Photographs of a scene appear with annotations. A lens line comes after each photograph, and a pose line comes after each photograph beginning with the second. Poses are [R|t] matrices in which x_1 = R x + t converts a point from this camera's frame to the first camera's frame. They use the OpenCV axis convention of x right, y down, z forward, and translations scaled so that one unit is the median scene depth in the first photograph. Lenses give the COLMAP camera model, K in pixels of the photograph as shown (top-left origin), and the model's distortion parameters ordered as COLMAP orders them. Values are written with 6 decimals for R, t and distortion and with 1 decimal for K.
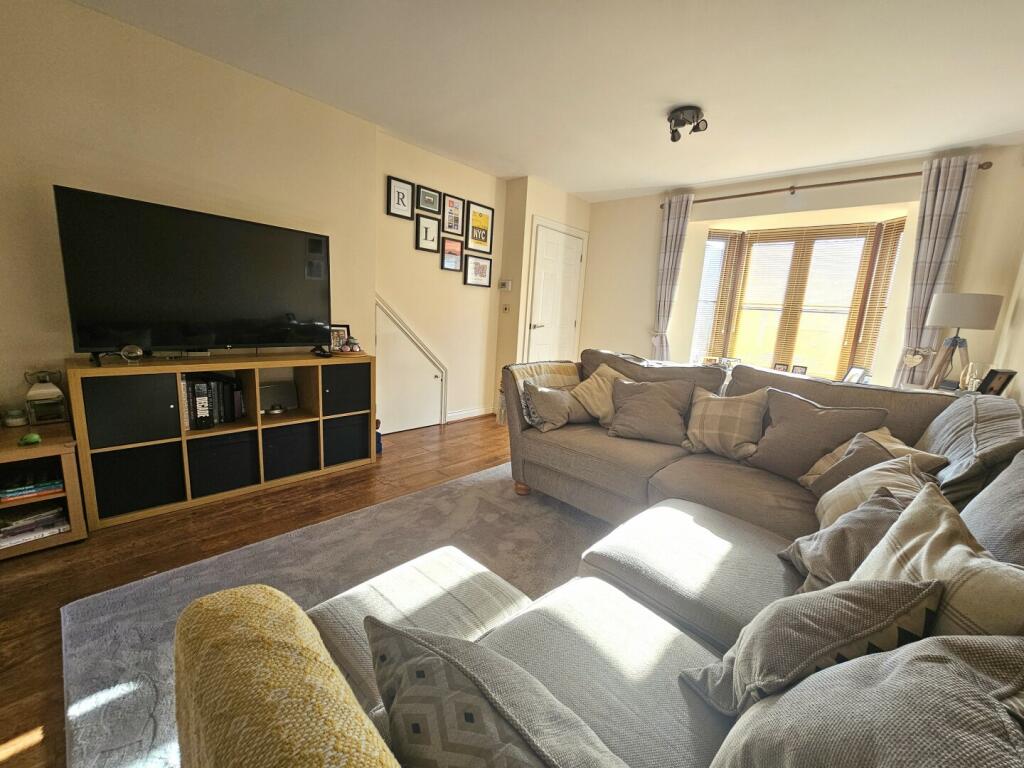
lens RADIAL K [[416.5, 0, 512.0], [0, 416.5, 384.0], [0, 0, 1]] dist [0.000415, -0.000034]
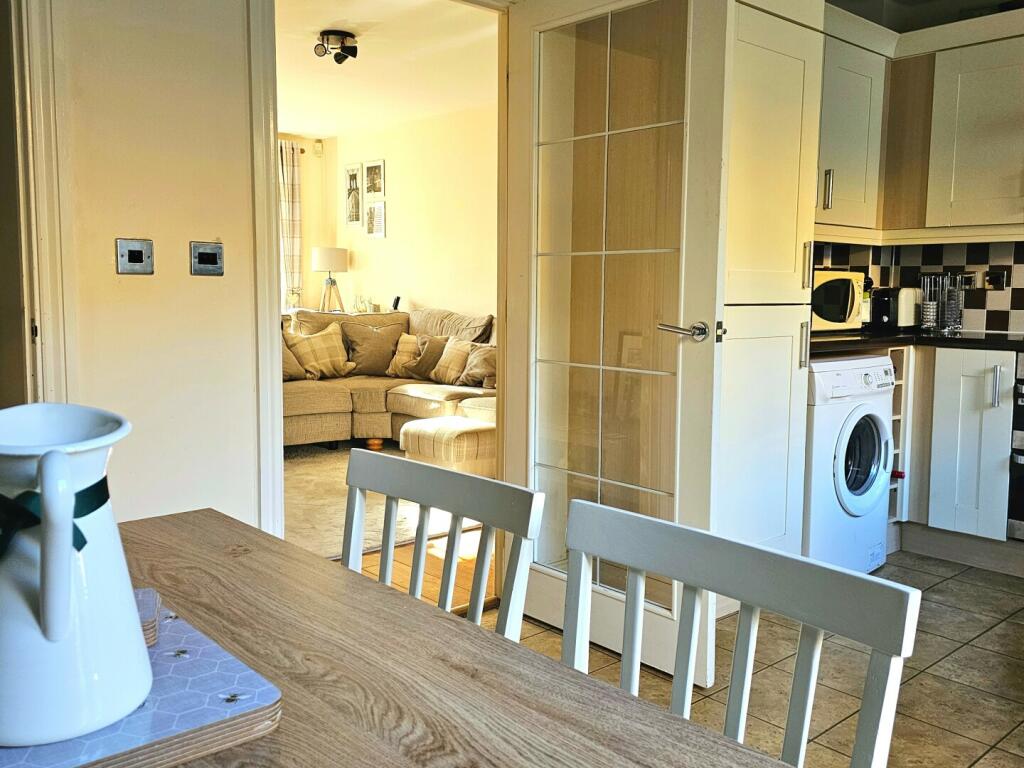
lens RADIAL K [[888.1, 0, 526.9], [0, 888.1, 364.2], [0, 0, 1]] dist [0.110781, -0.138111]
pose [[0.090607, -0.146666, 0.985028, -1.627568], [0.169453, 0.976943, 0.129875, -0.094265], [-0.981364, 0.155149, 0.113371, 0.051770]]
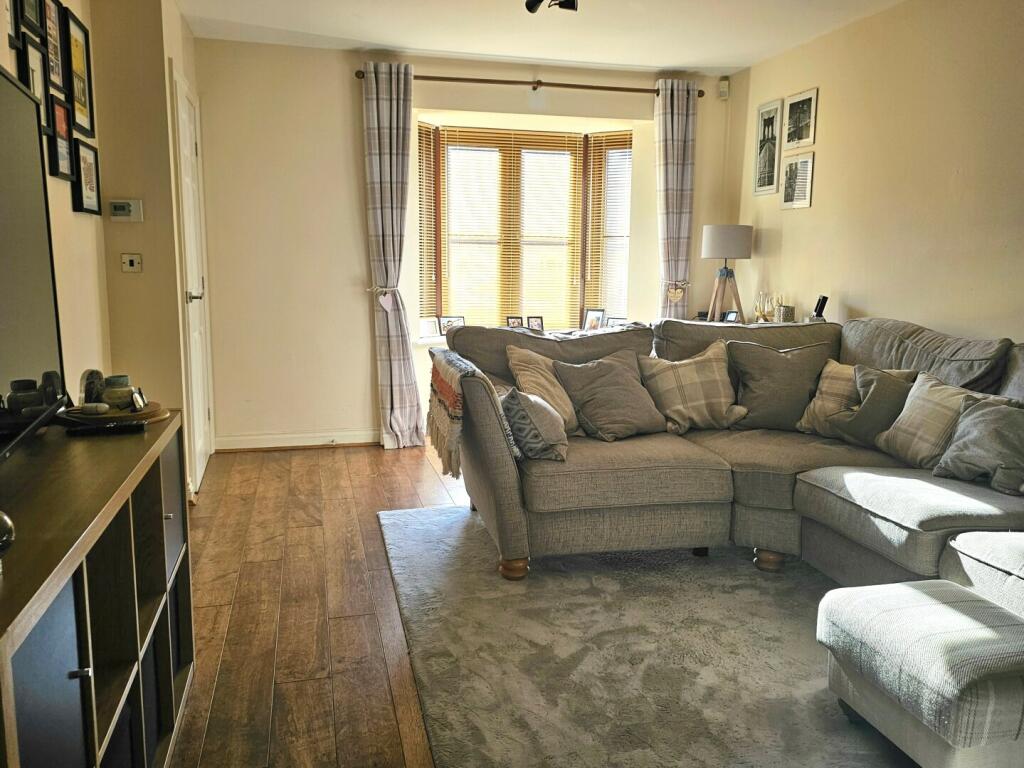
lens RADIAL K [[811.5, 0, 512.0], [0, 811.5, 384.0], [0, 0, 1]] dist [0.036937, -0.006767]
pose [[0.555849, -0.181749, 0.811172, -0.755484], [0.171816, 0.979854, 0.101808, -0.110227], [-0.813334, 0.082782, 0.575878, 0.272437]]
